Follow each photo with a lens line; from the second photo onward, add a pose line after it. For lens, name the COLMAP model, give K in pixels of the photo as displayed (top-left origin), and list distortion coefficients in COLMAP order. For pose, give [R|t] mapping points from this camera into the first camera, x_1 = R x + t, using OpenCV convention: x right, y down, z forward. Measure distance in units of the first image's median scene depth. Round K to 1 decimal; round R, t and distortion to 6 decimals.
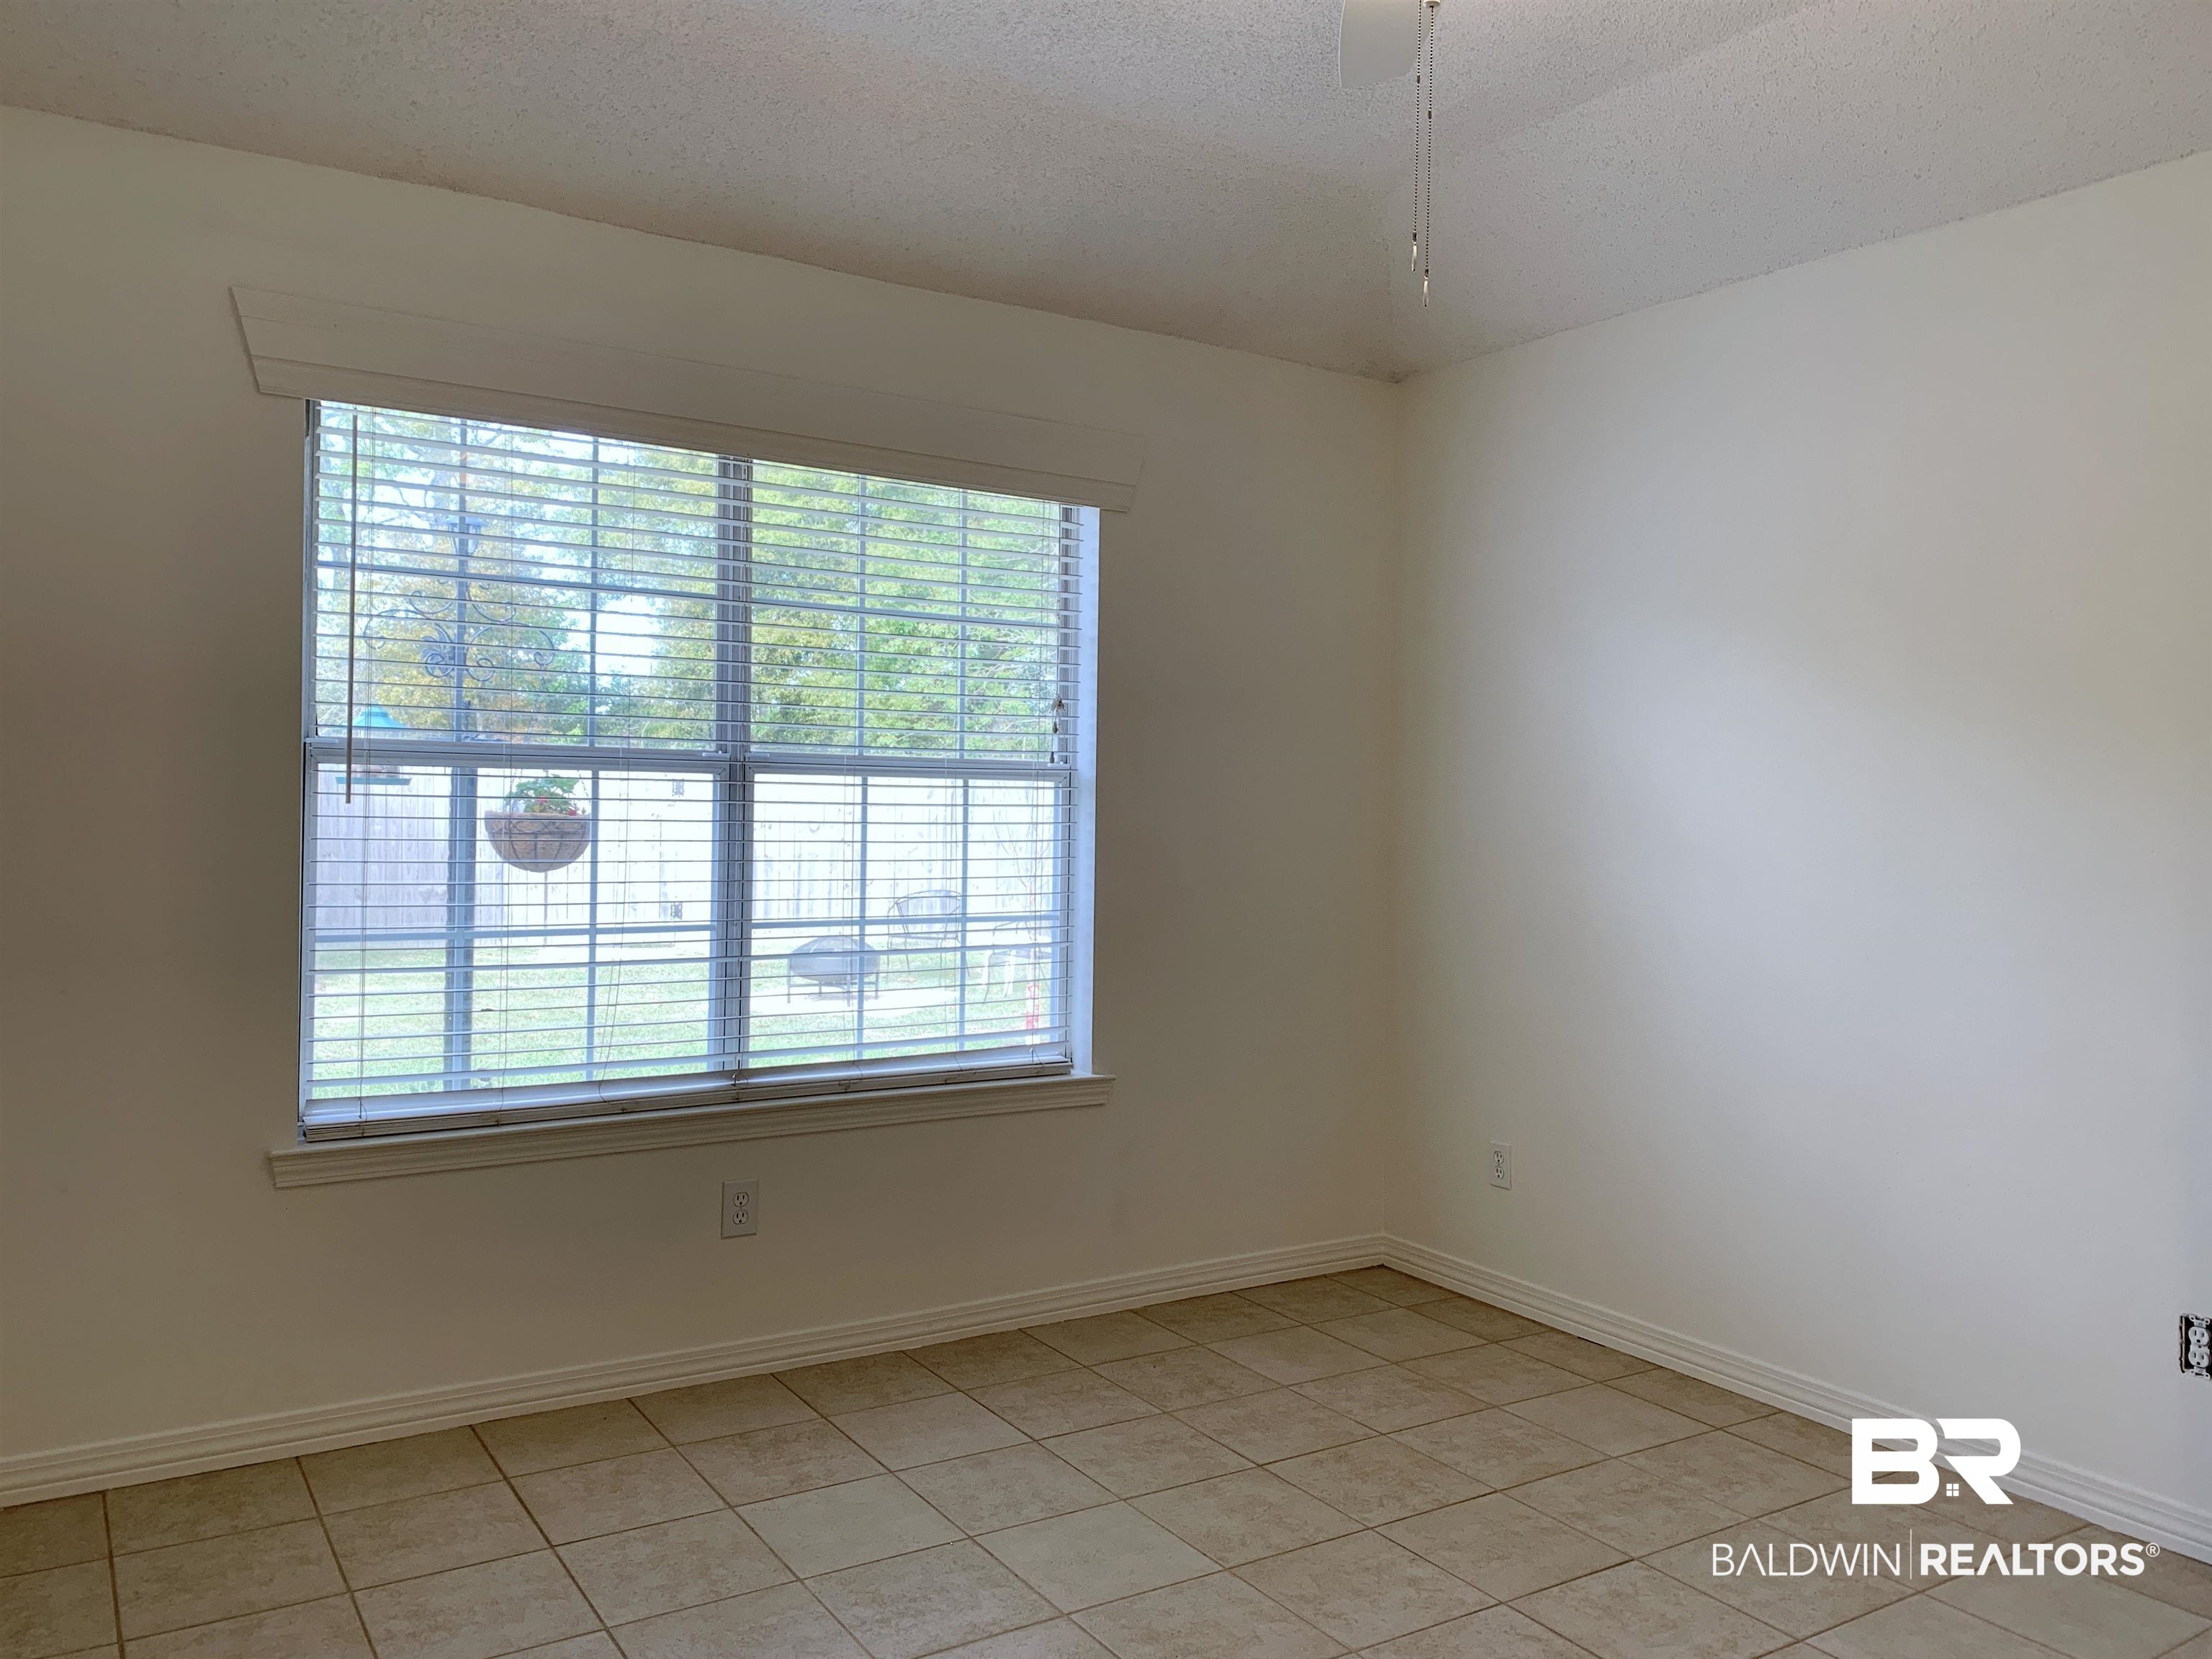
lens RADIAL K [[1689.1, 0, 1103.0], [0, 1689.1, 817.9], [0, 0, 1]] dist [0.037895, -0.046474]
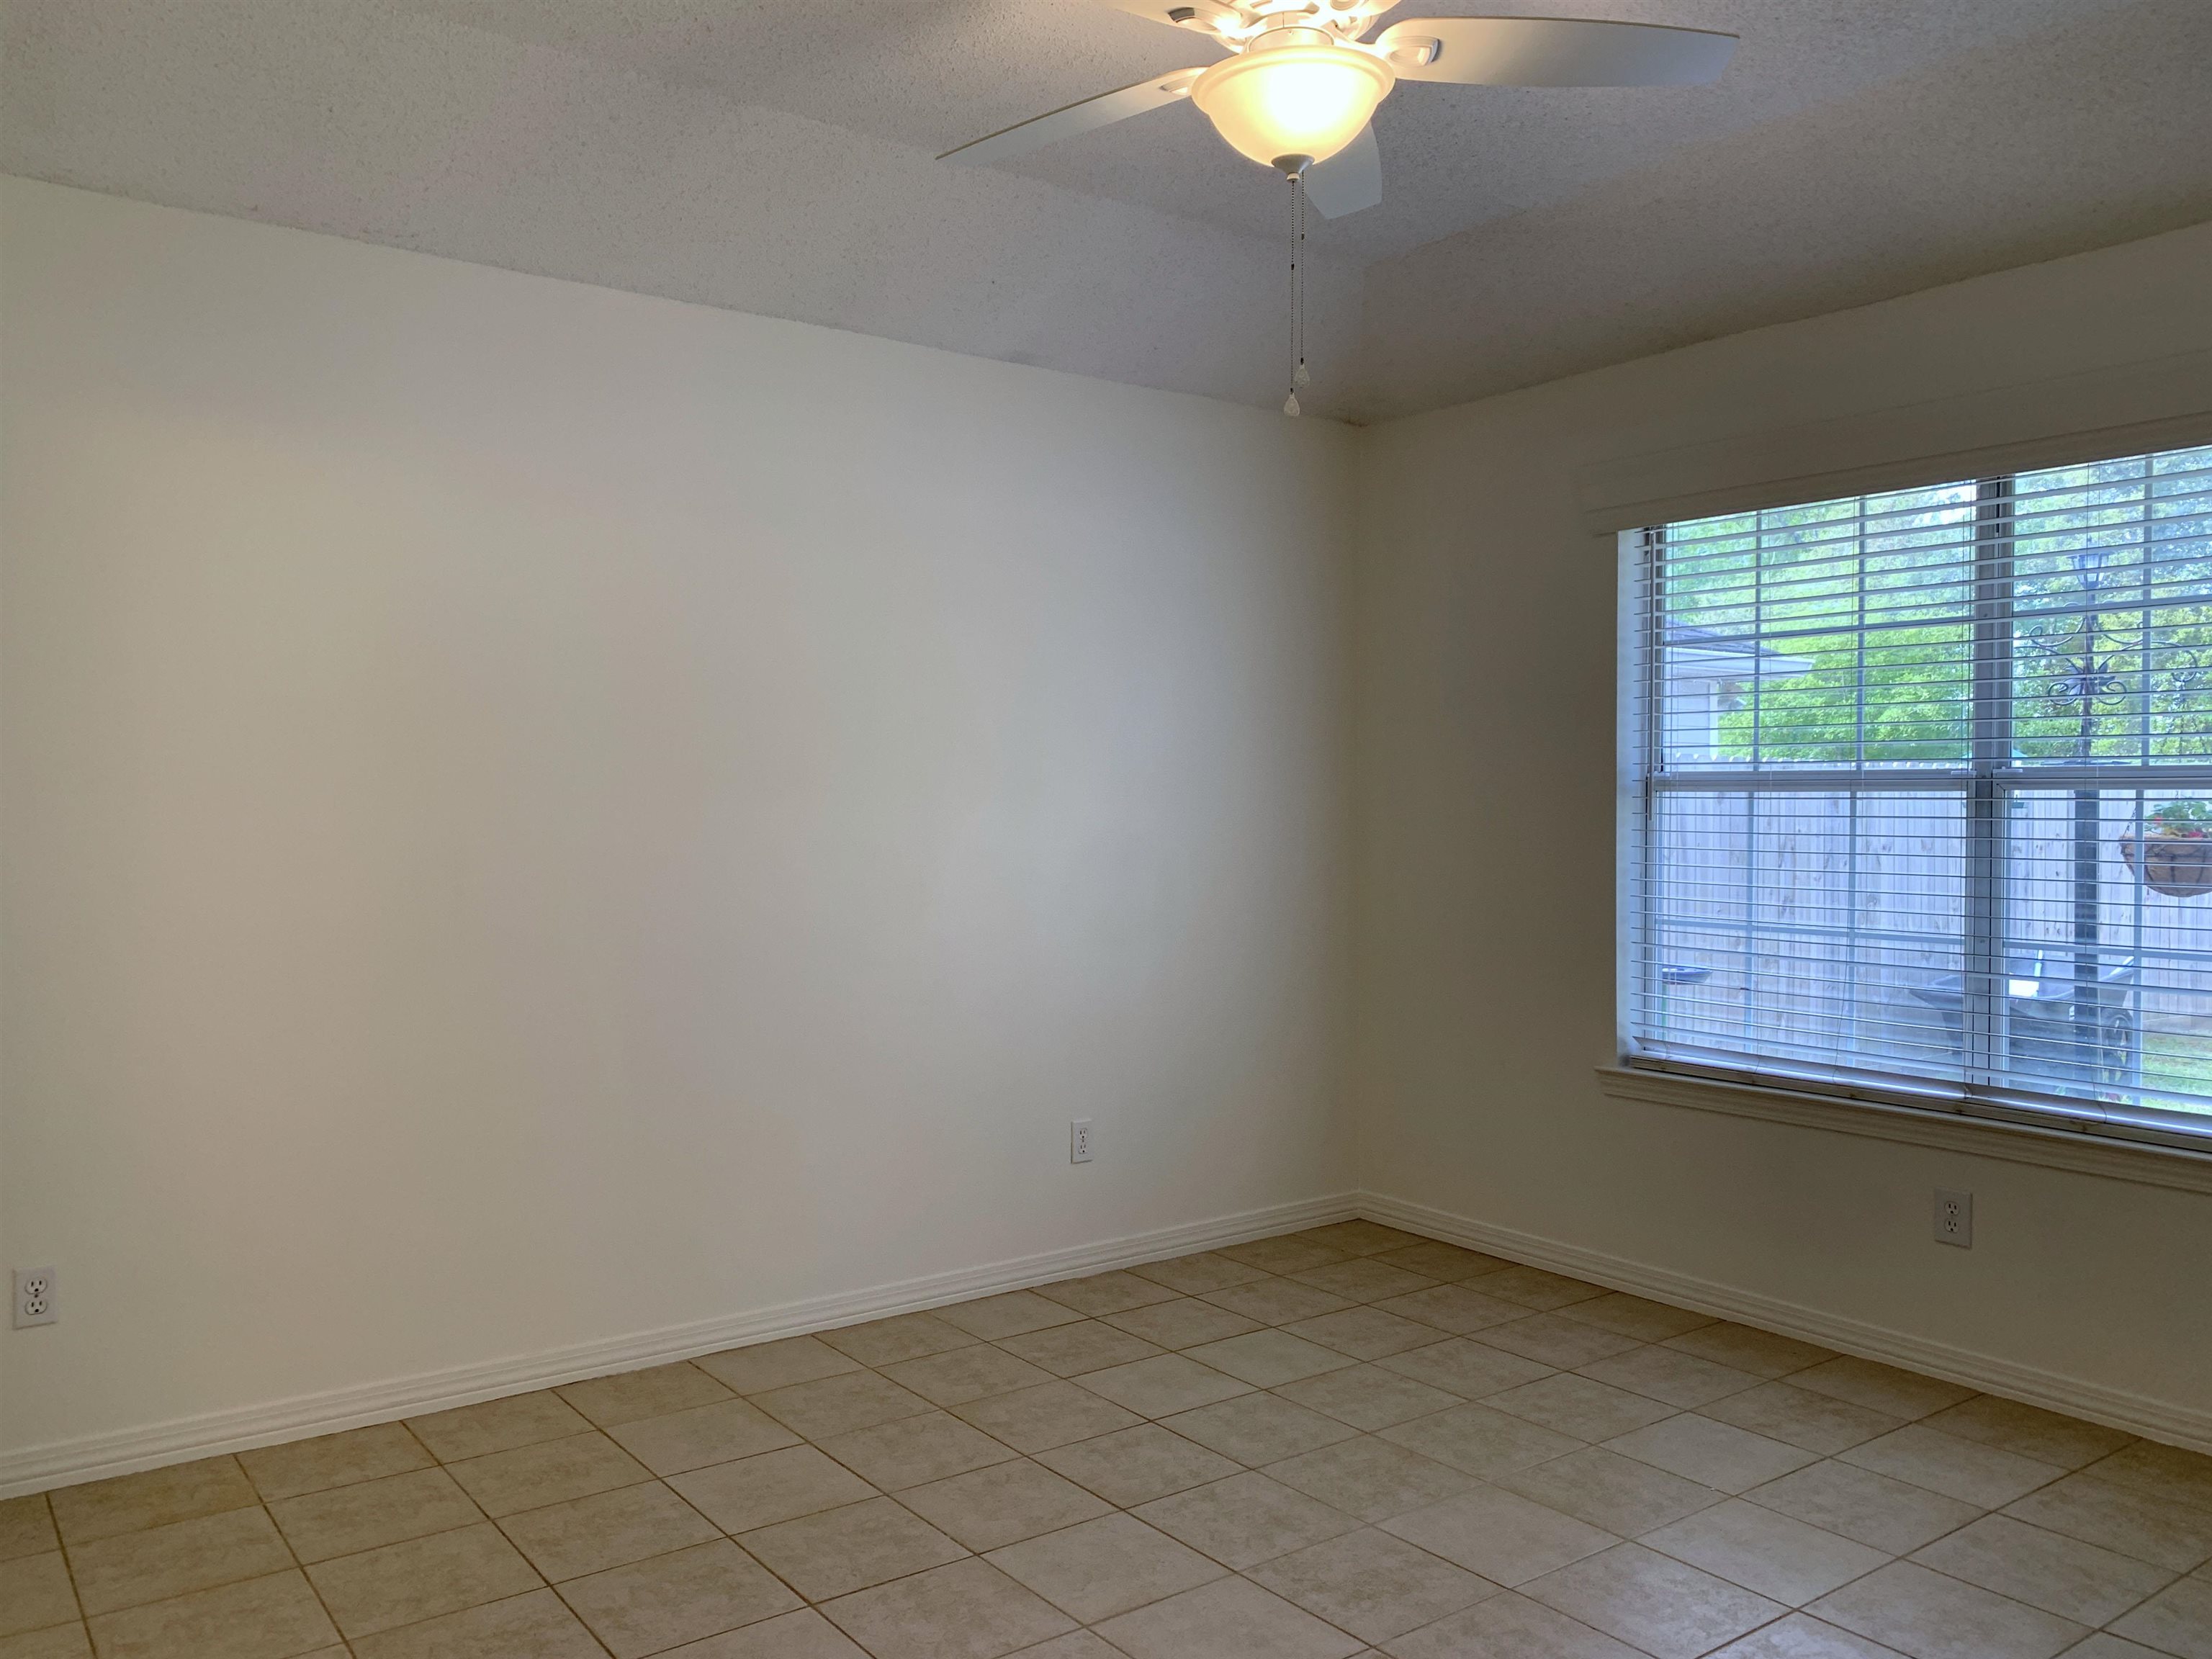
lens RADIAL K [[1732.5, 0, 1106.0], [0, 1732.5, 829.5], [0, 0, 1]] dist [0.004917, -0.000928]
pose [[0.070510, -0.003989, -0.997503, 0.852317], [-0.015239, 0.999871, -0.005076, 0.011216], [0.997395, 0.015559, 0.070441, 0.446631]]
